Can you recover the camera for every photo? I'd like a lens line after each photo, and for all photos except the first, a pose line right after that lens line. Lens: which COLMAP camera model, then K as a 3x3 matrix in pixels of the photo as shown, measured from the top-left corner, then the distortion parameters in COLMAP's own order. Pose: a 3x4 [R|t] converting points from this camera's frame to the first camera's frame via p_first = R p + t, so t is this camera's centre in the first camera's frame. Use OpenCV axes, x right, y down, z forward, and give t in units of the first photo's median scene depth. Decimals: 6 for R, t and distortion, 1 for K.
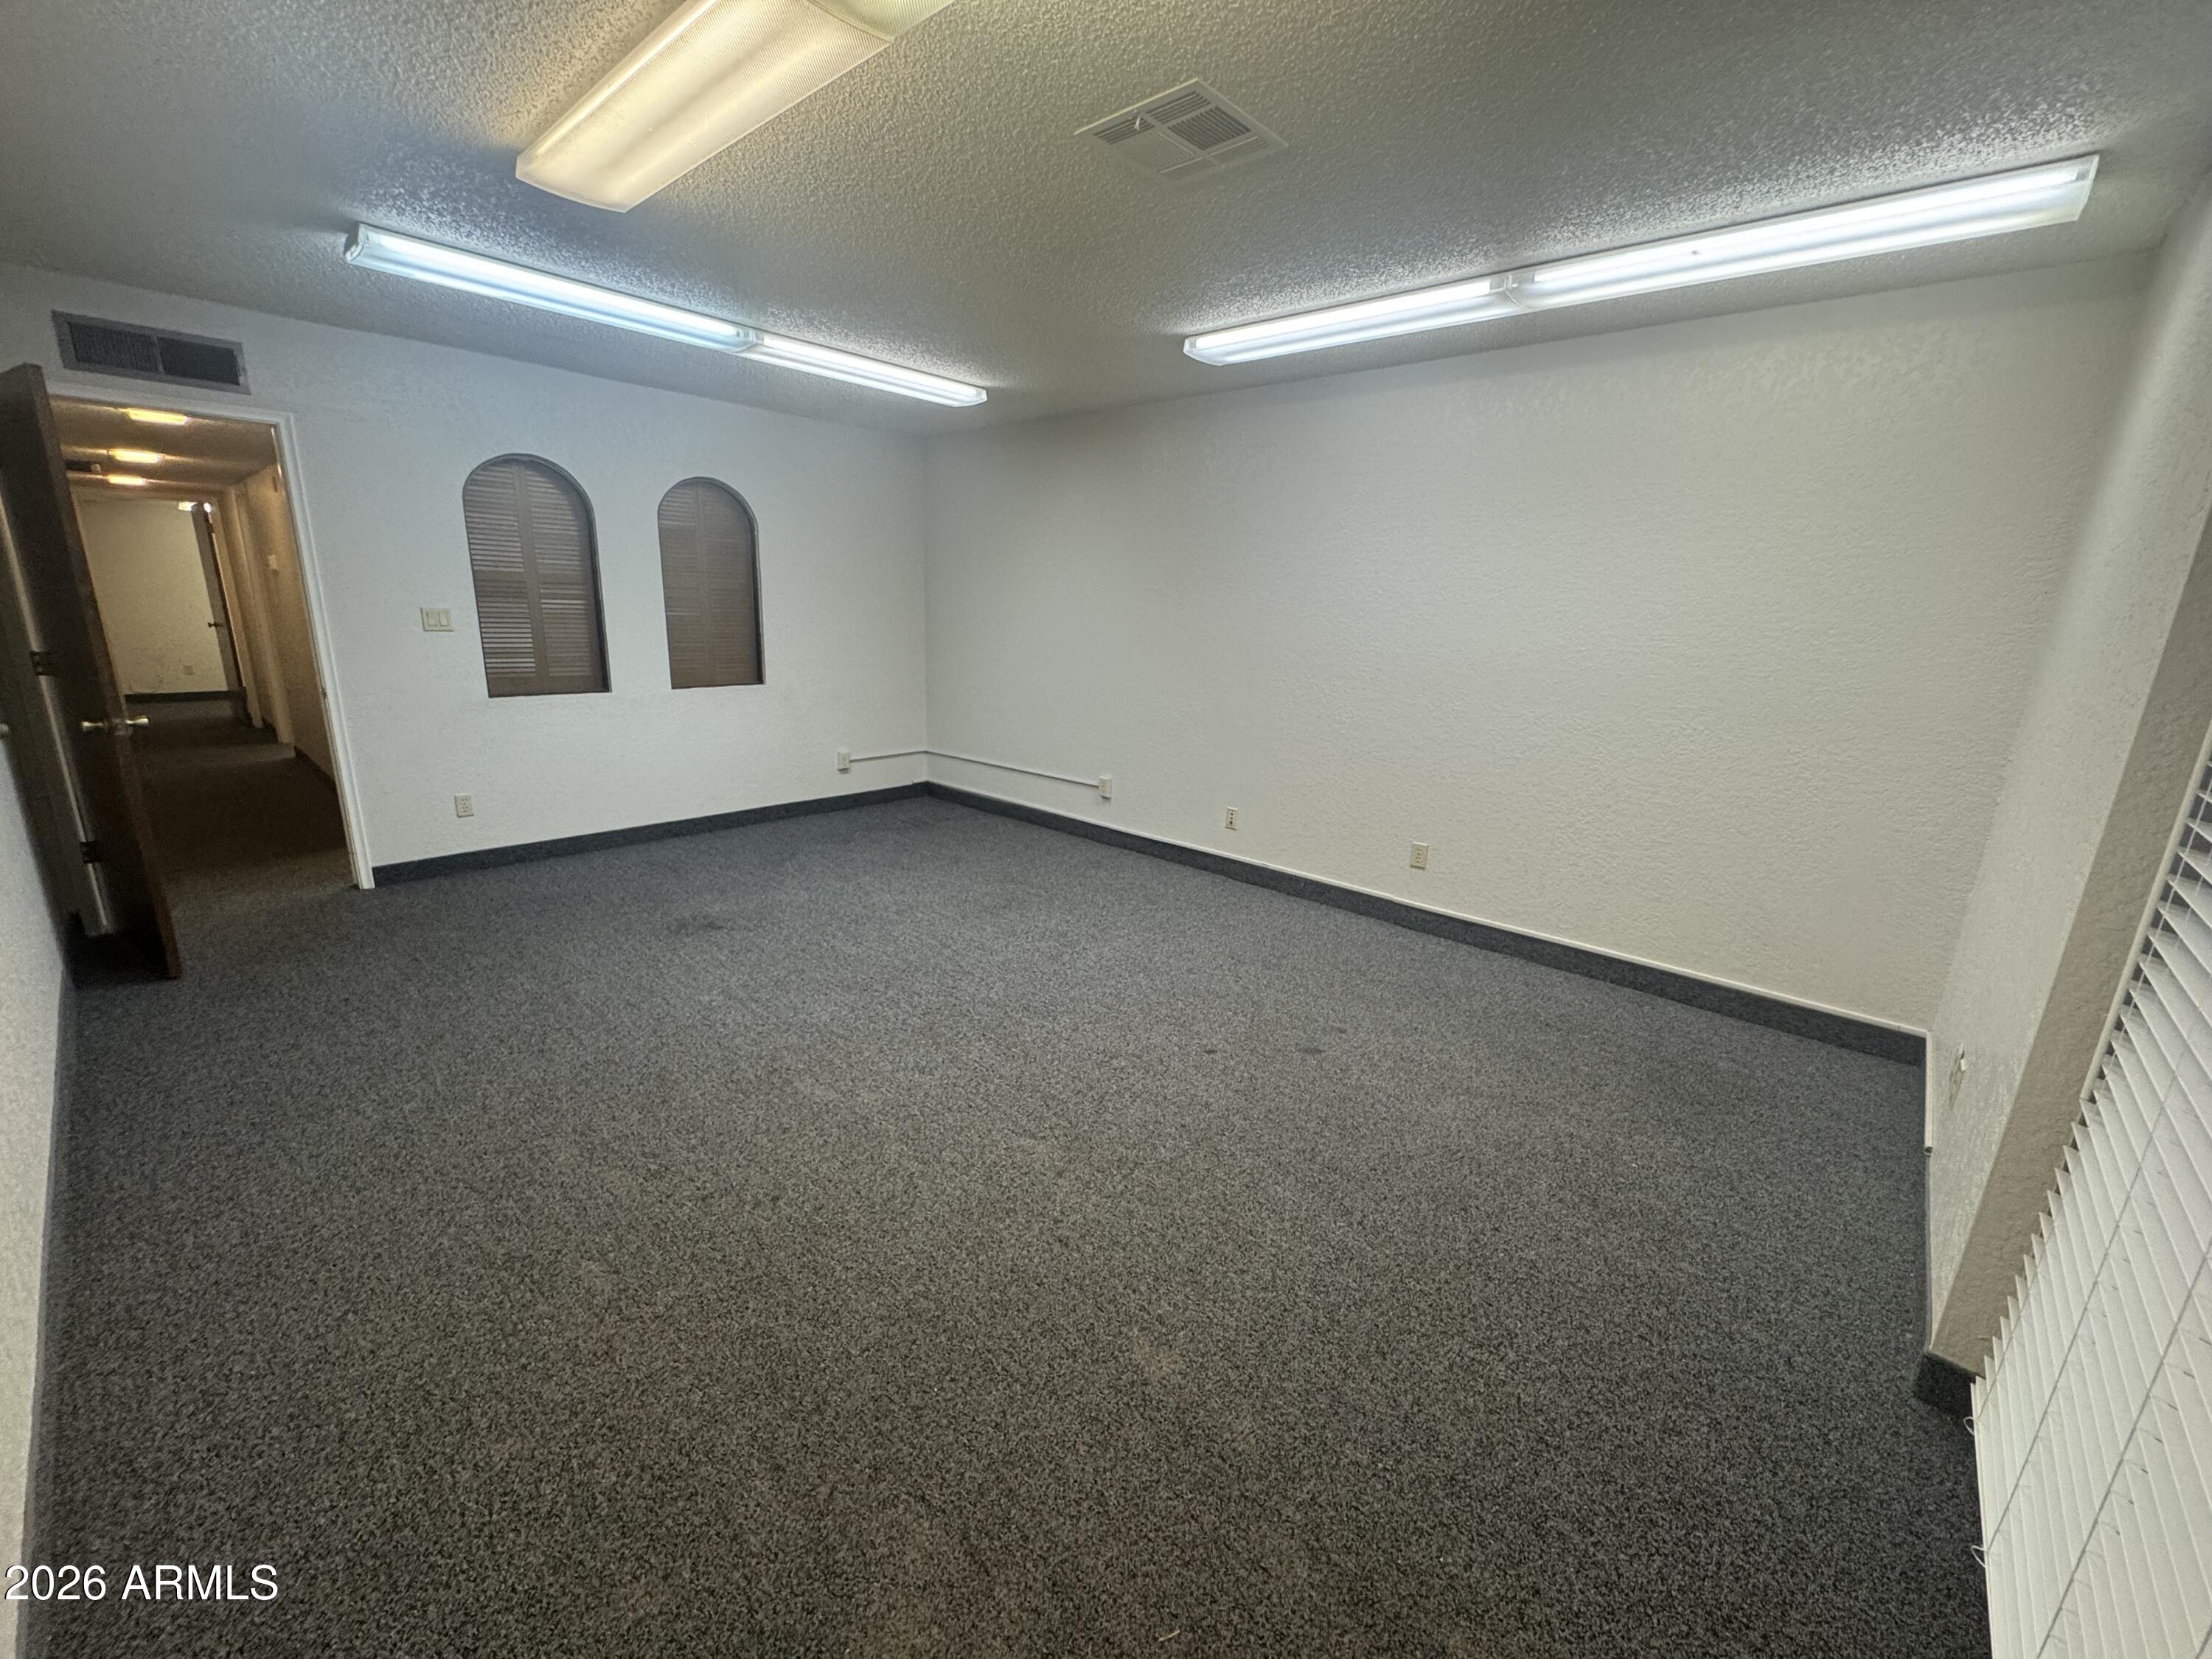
lens RADIAL K [[885.8, 0, 1106.0], [0, 885.8, 829.5], [0, 0, 1]] dist [-0.000269, -0.003209]
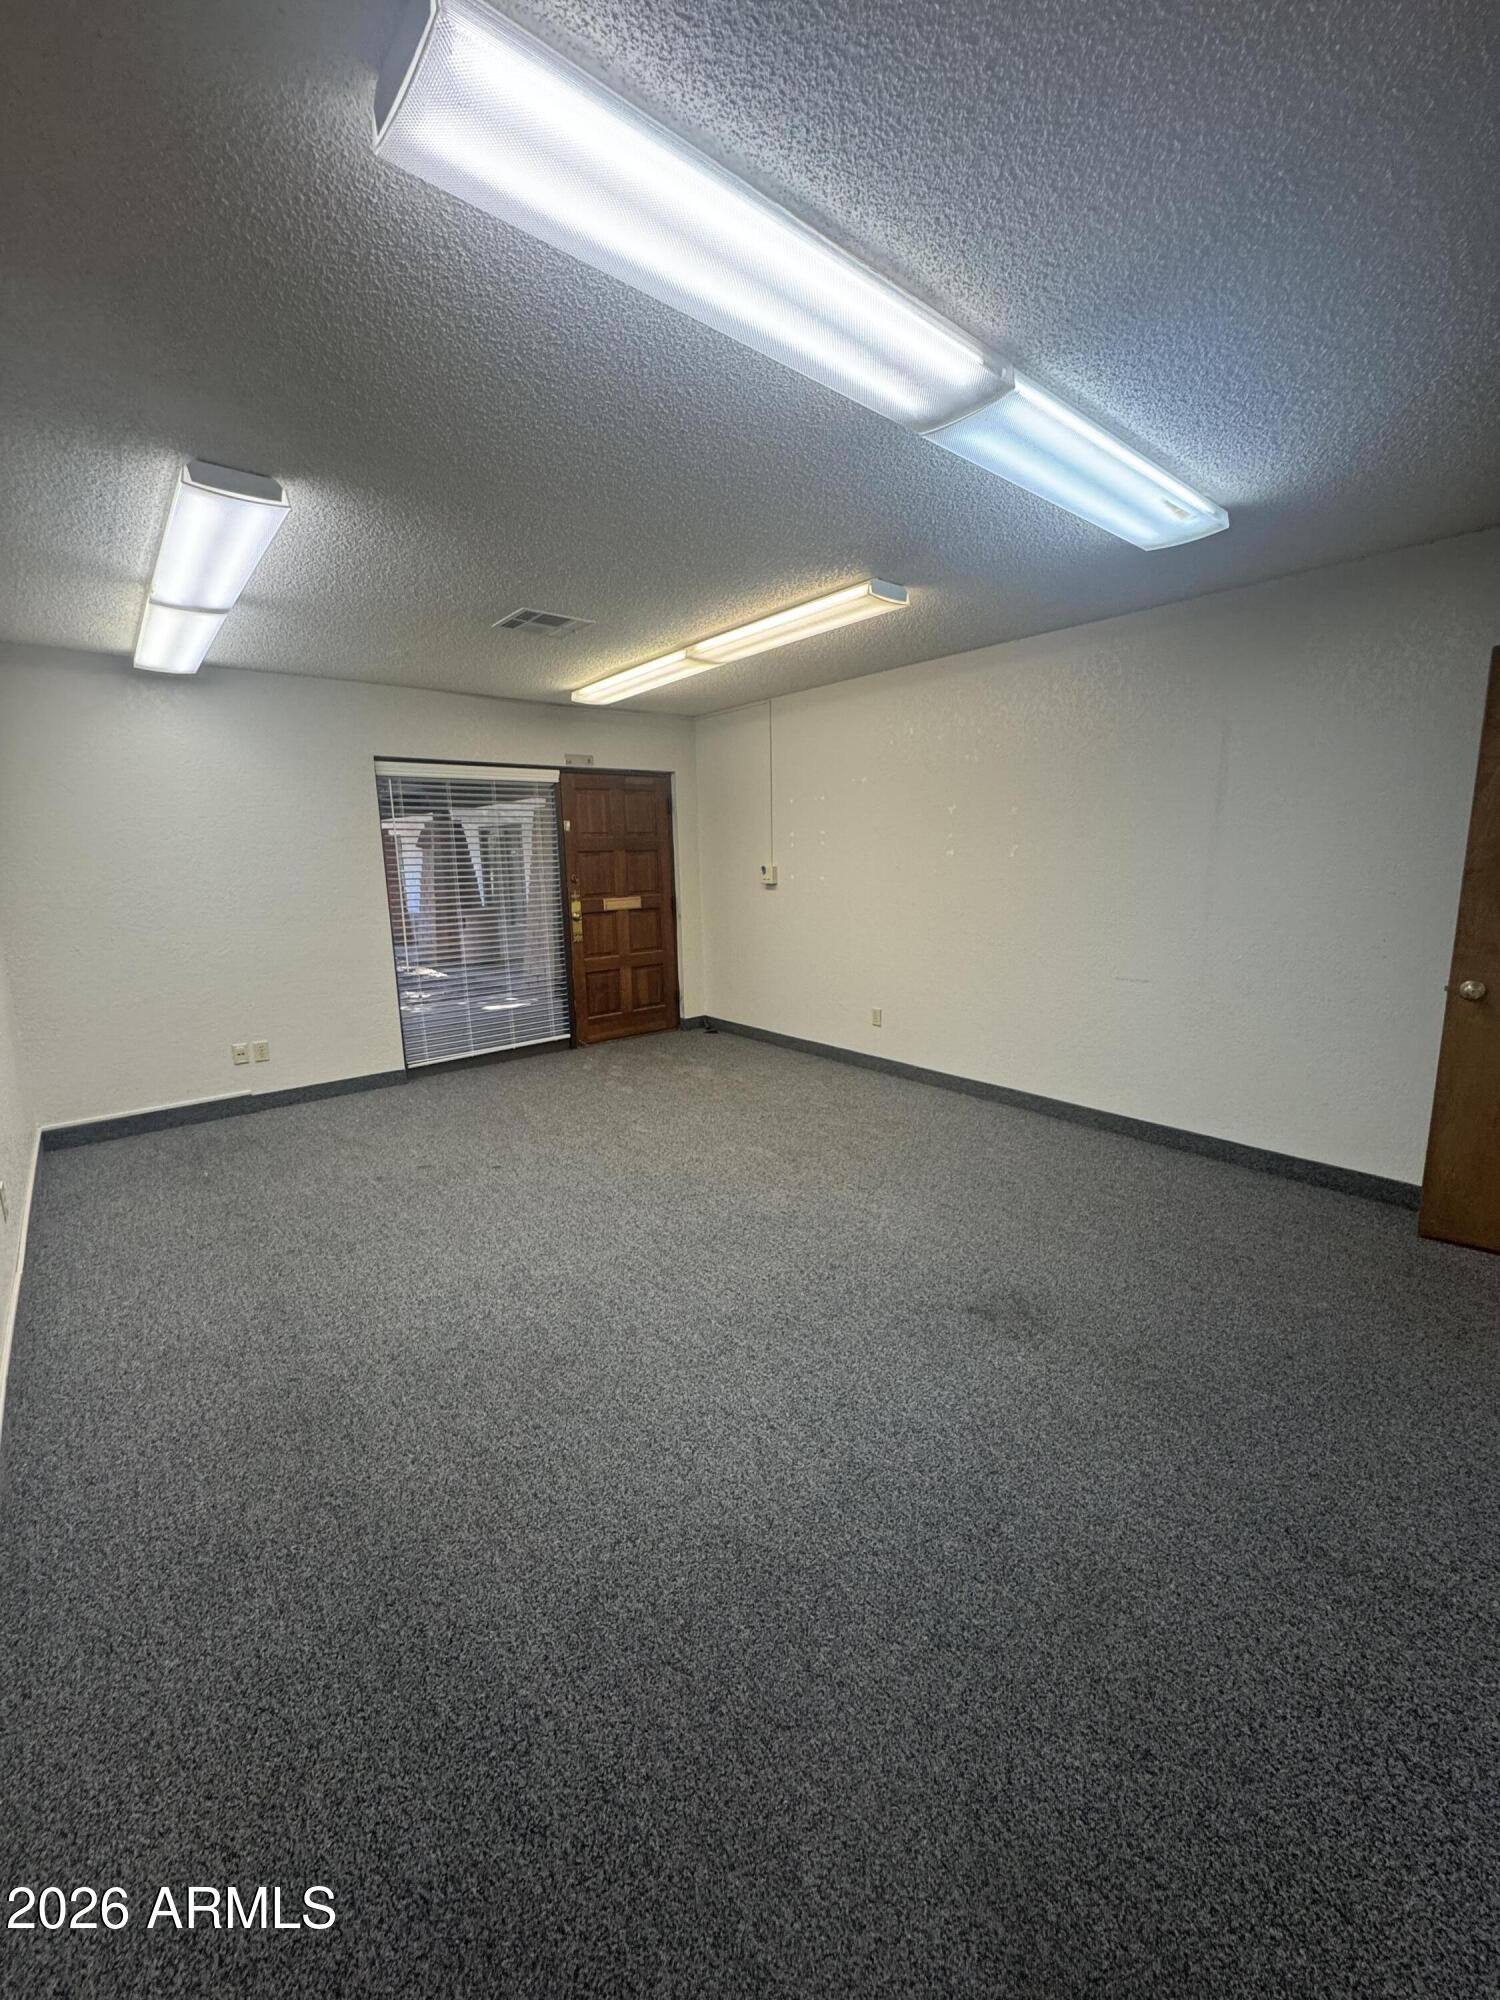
lens RADIAL K [[797.7, 0, 750.0], [0, 797.7, 1000.0], [0, 0, 1]] dist [-0.001515, -0.000266]
pose [[-0.989810, -0.041203, 0.136299, -0.310161], [0.020560, 0.905832, 0.423139, -0.363520], [-0.140899, 0.421630, -0.895754, 1.379491]]
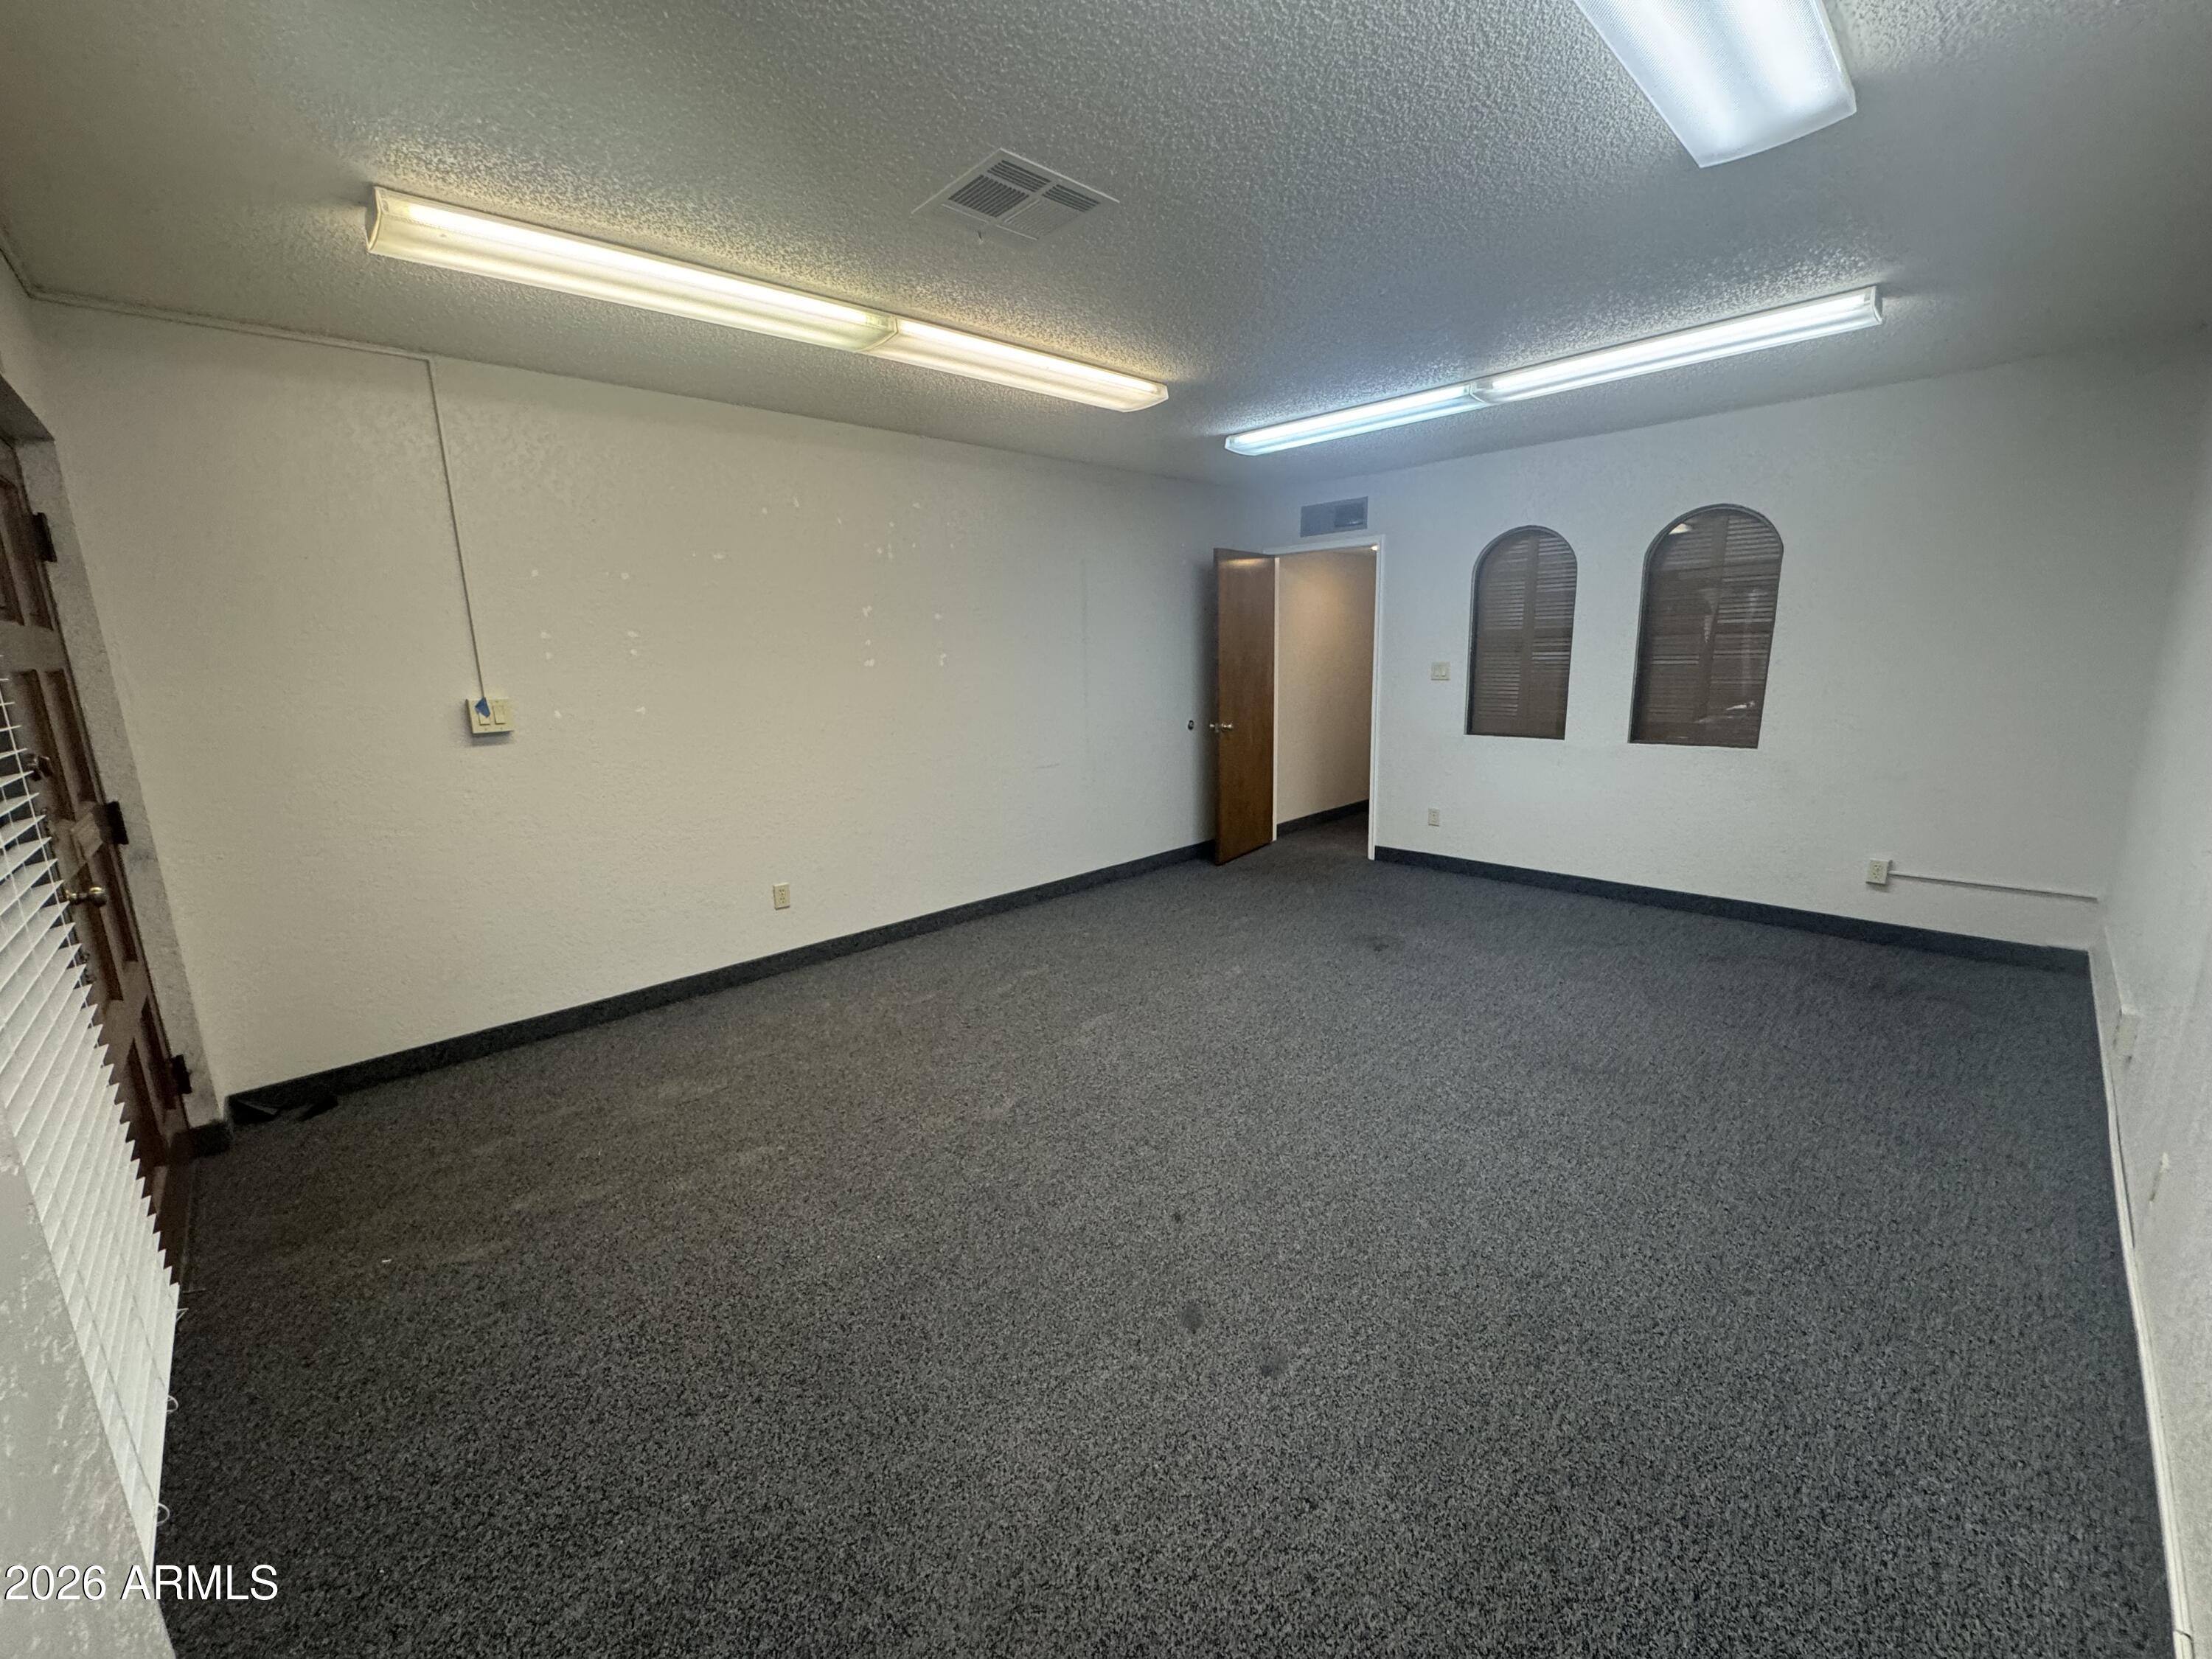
lens RADIAL K [[882.3, 0, 1106.0], [0, 882.3, 829.5], [0, 0, 1]] dist [-0.001515, -0.000266]
pose [[-0.071249, 0.168328, -0.983153, 0.576647], [-0.222944, 0.958034, 0.180185, -0.139404], [0.972224, 0.232026, -0.030732, 0.619854]]
